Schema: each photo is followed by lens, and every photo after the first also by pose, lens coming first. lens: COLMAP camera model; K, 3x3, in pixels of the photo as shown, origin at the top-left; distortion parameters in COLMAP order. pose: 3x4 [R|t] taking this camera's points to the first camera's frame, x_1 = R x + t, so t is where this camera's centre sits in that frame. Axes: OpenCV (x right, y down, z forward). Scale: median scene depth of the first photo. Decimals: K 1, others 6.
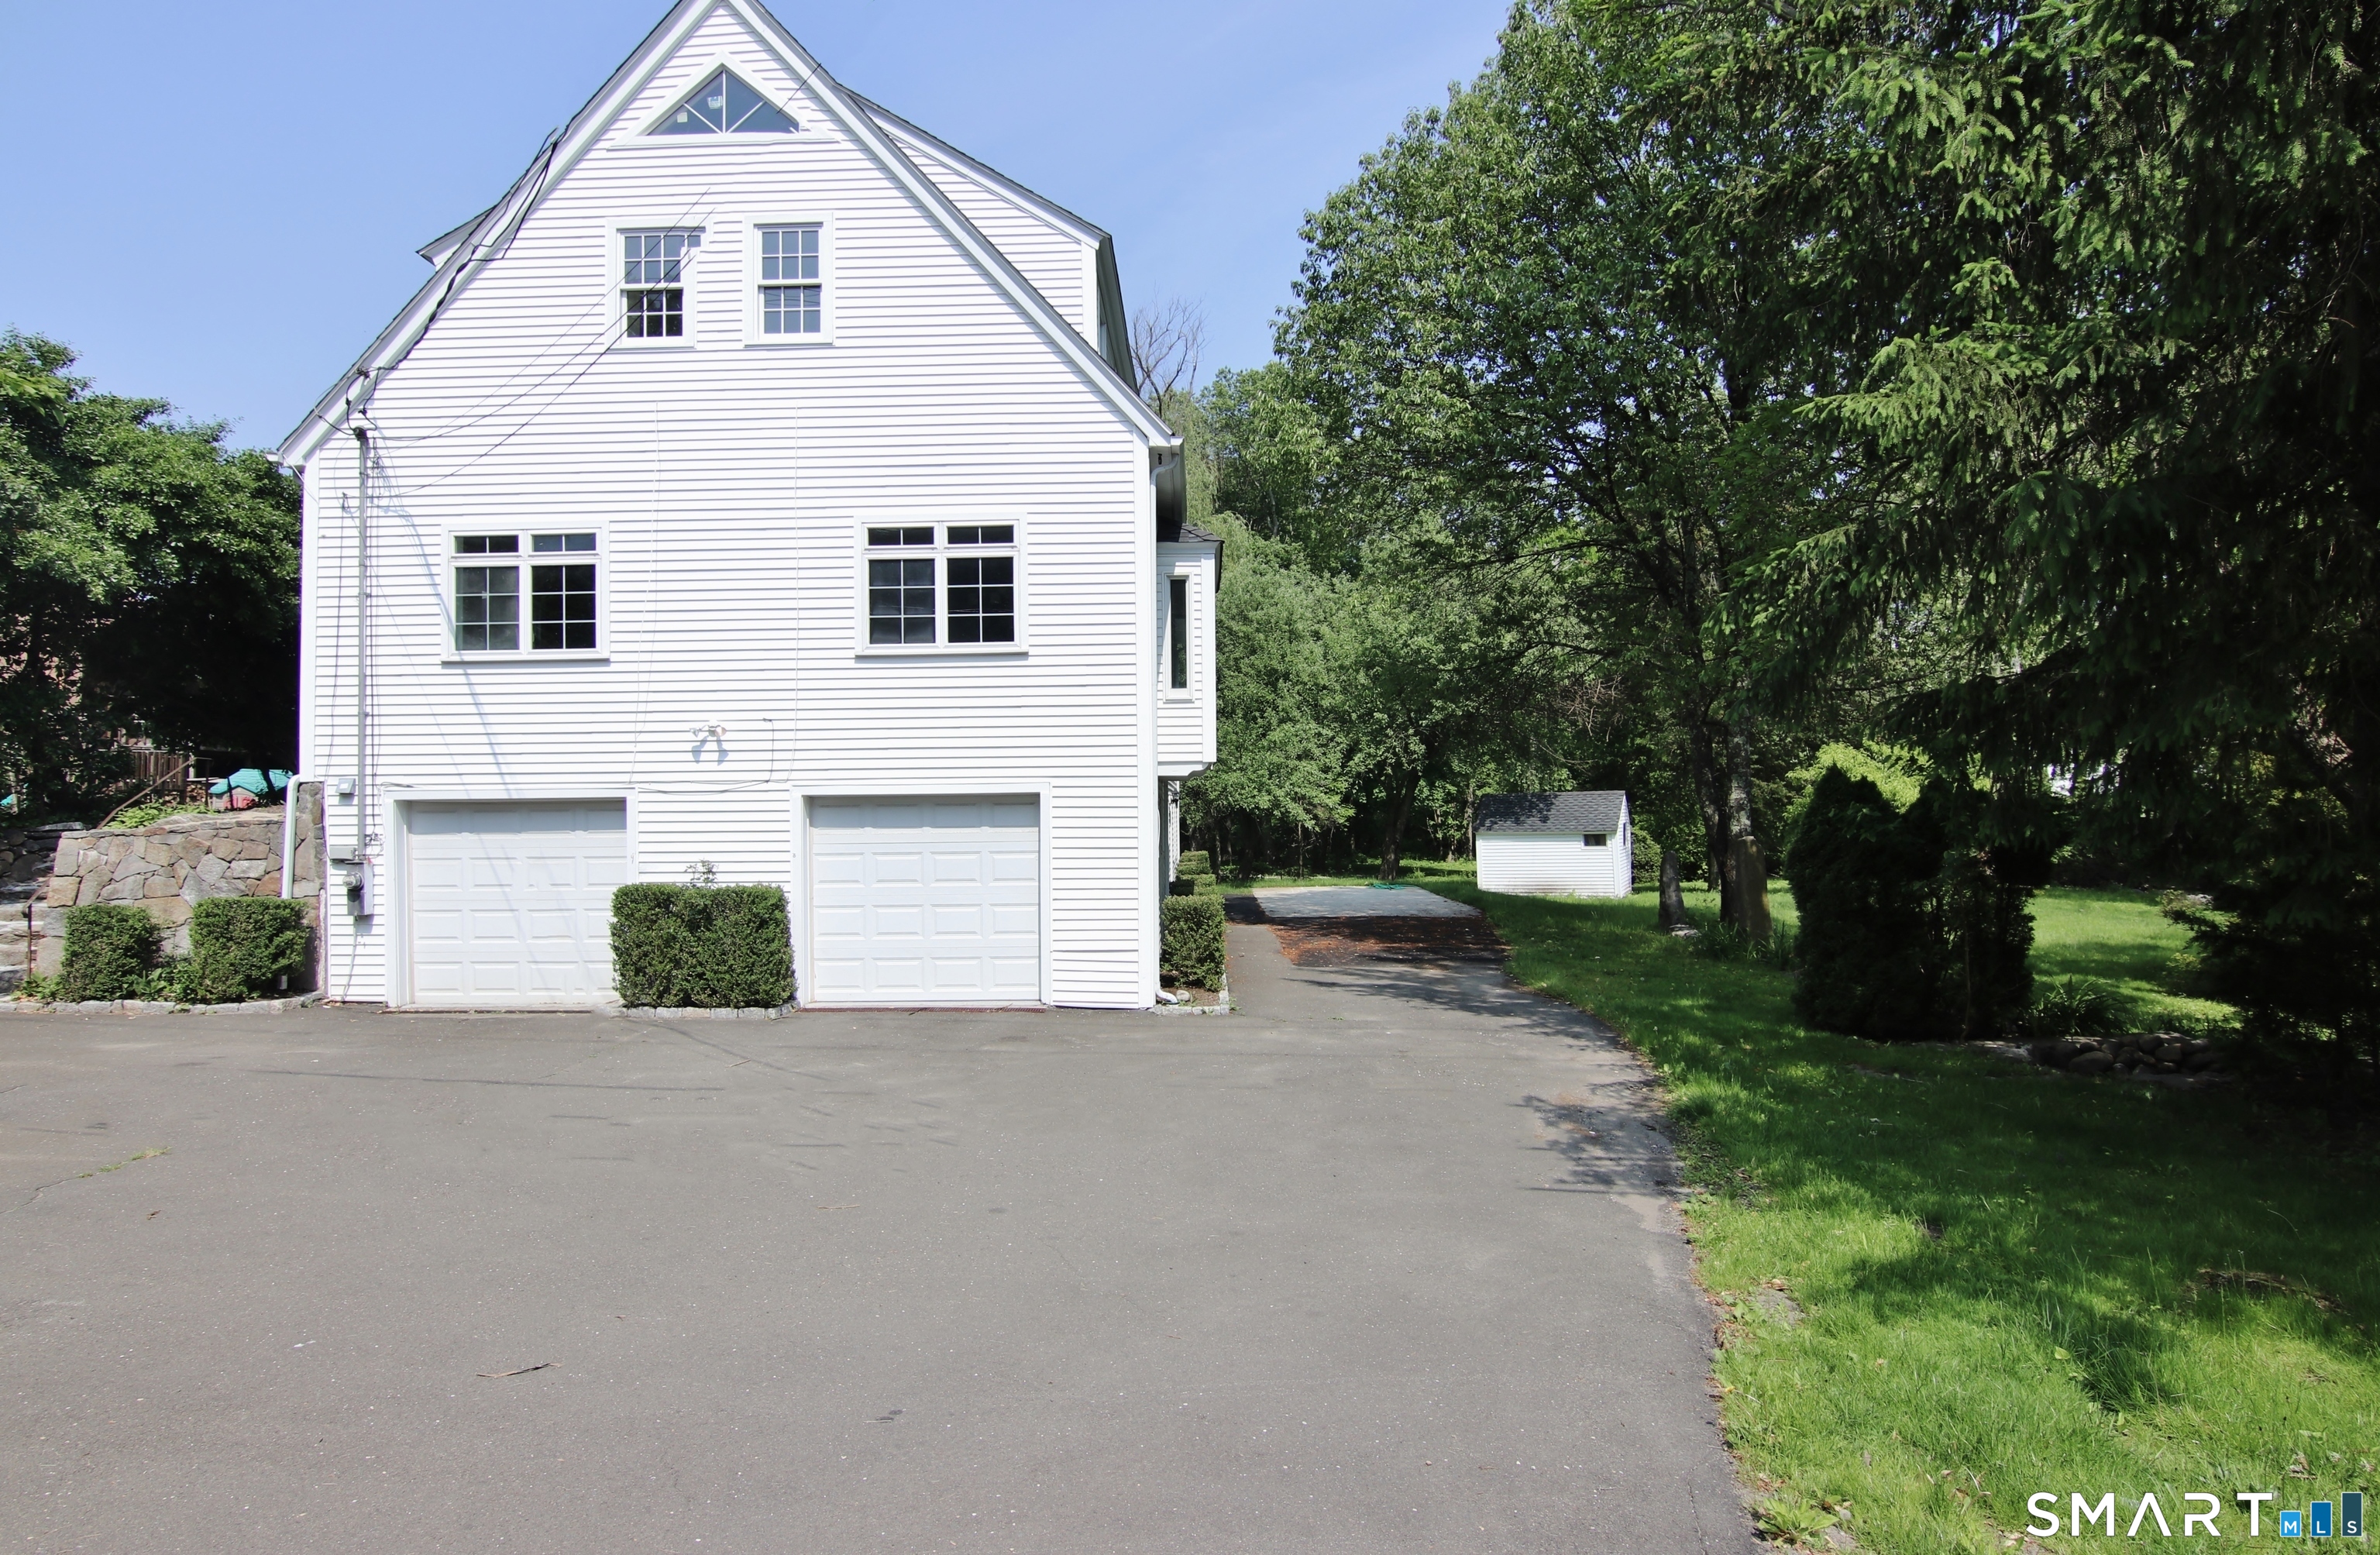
lens RADIAL K [[1224.8, 0, 1187.2], [0, 1224.8, 777.2], [0, 0, 1]] dist [-0.002852, -0.013930]
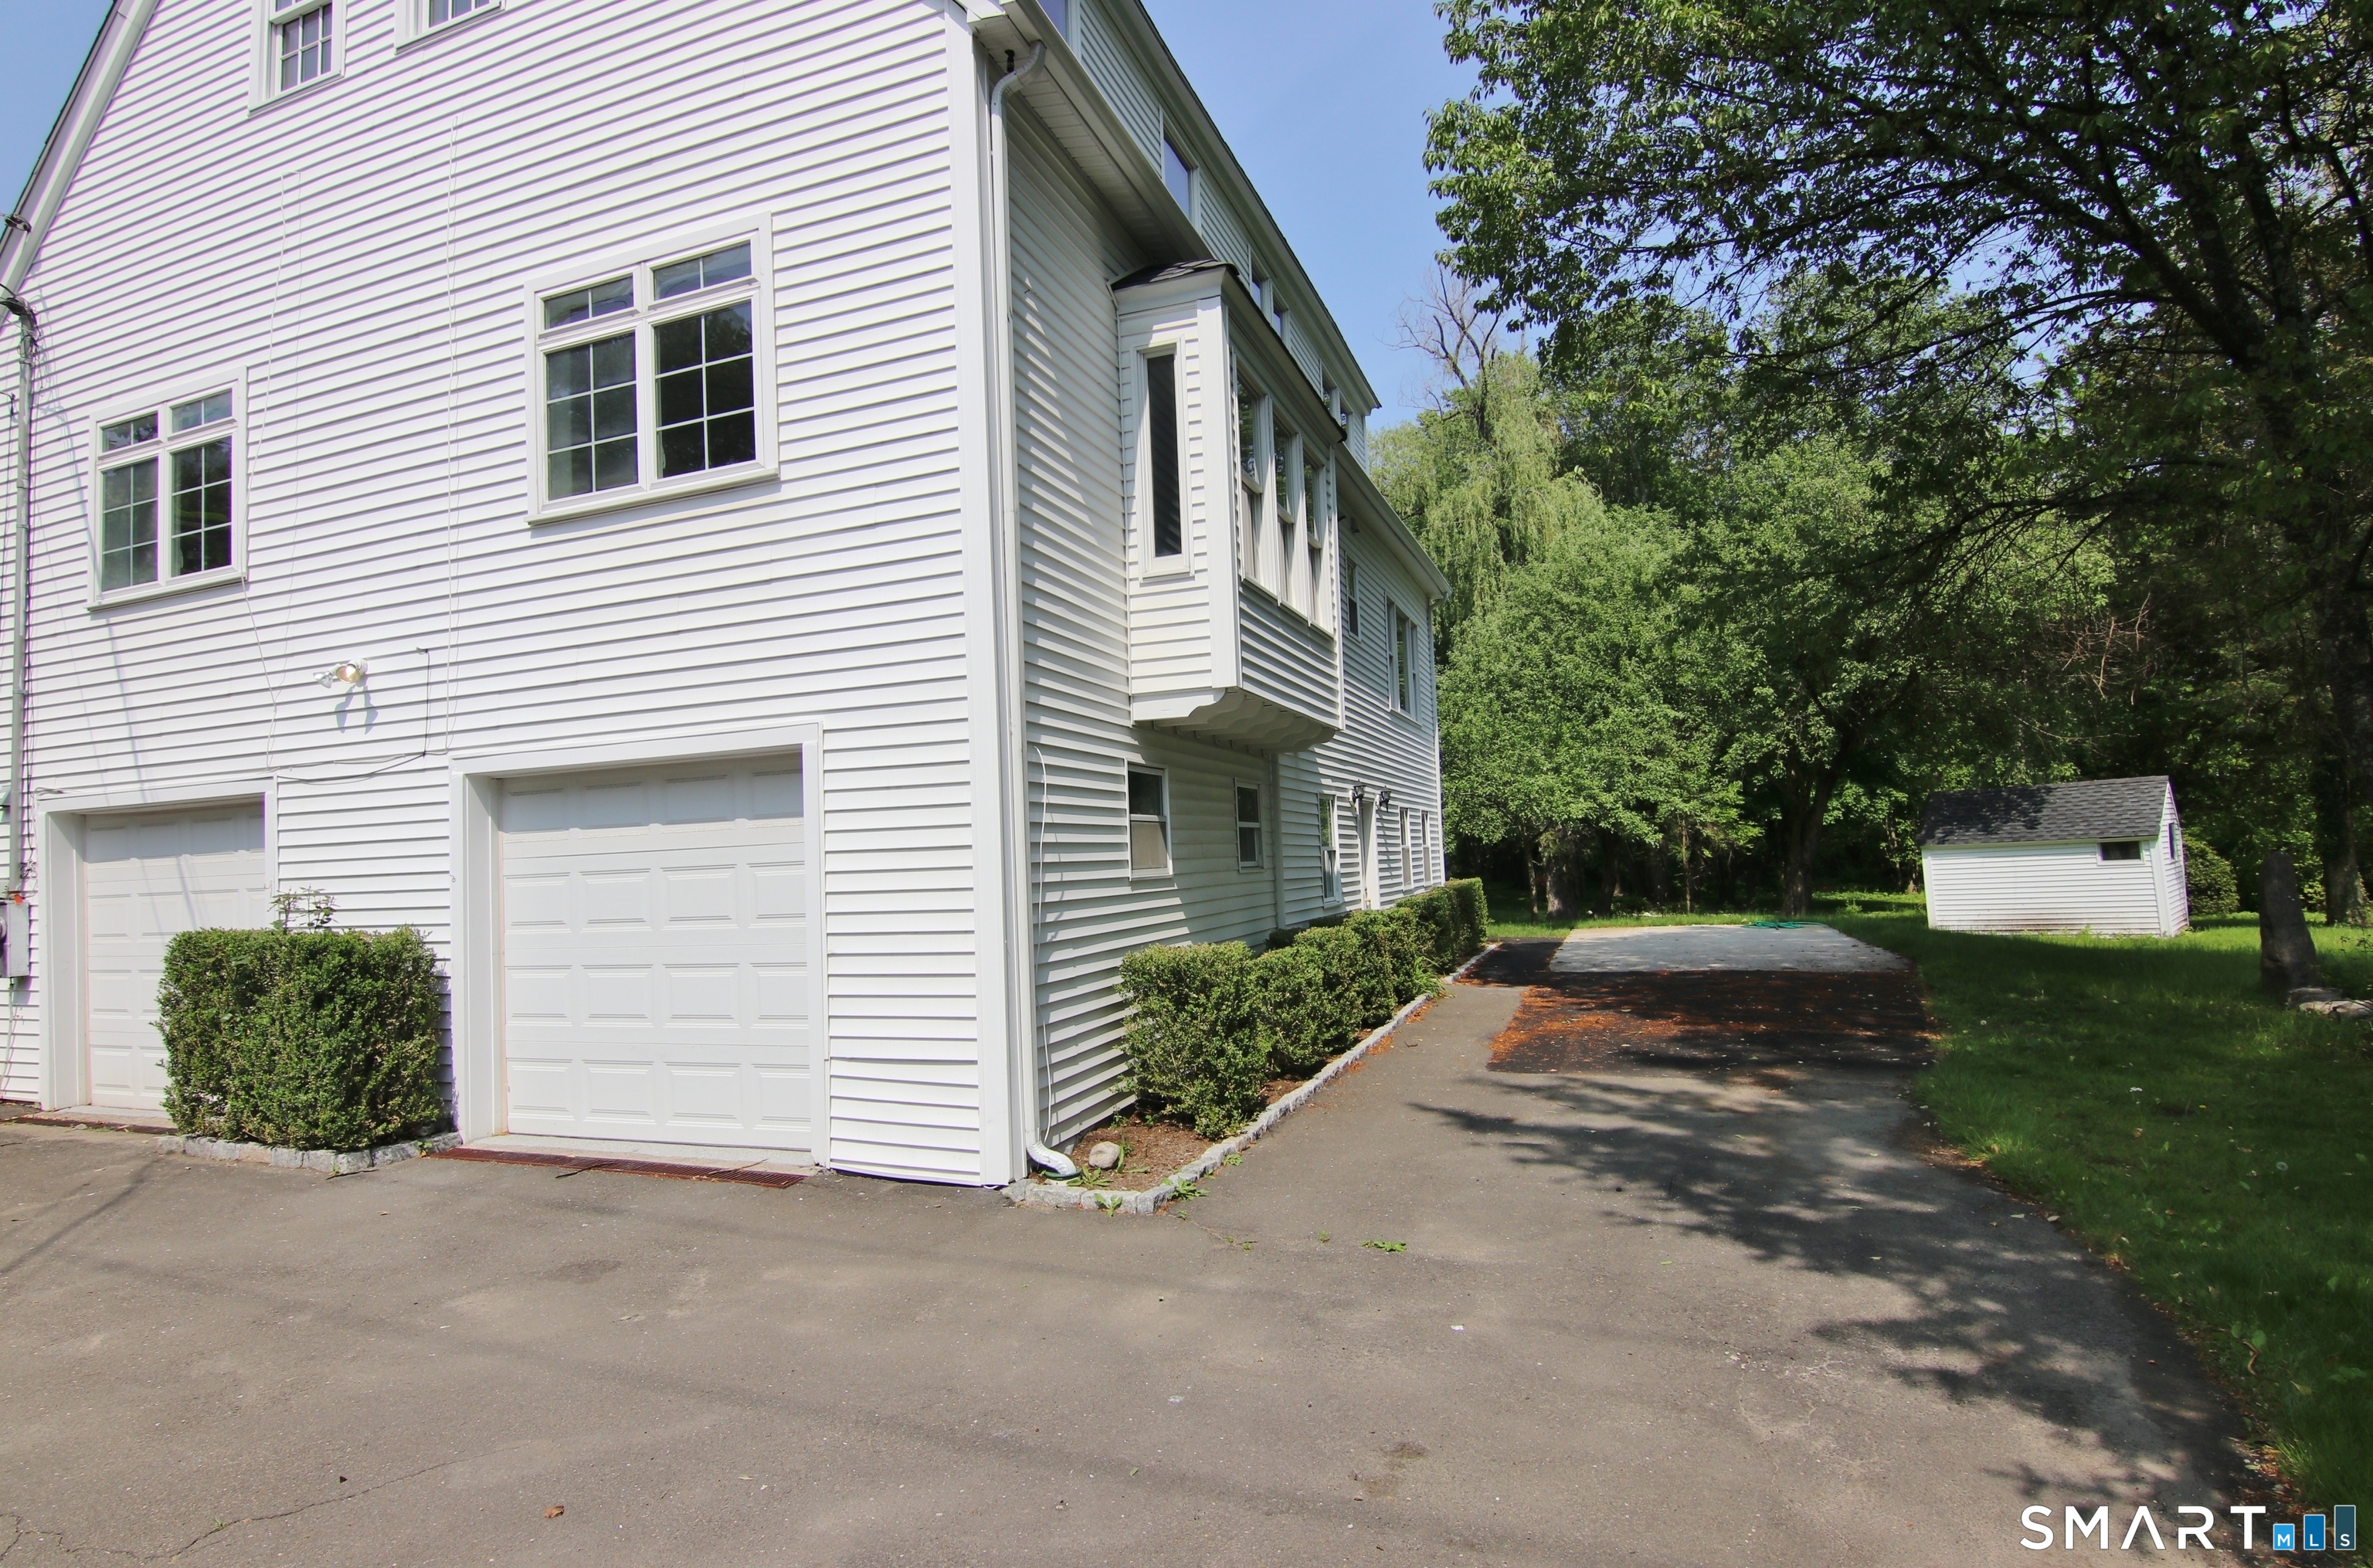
lens RADIAL K [[1215.5, 0, 1185.9], [0, 1215.5, 788.0], [0, 0, 1]] dist [-0.018412, -0.000092]
pose [[0.942305, -0.047707, -0.331338, 0.176381], [0.038583, 0.998675, -0.034065, 0.048521], [0.332524, 0.019315, 0.942897, 0.520536]]
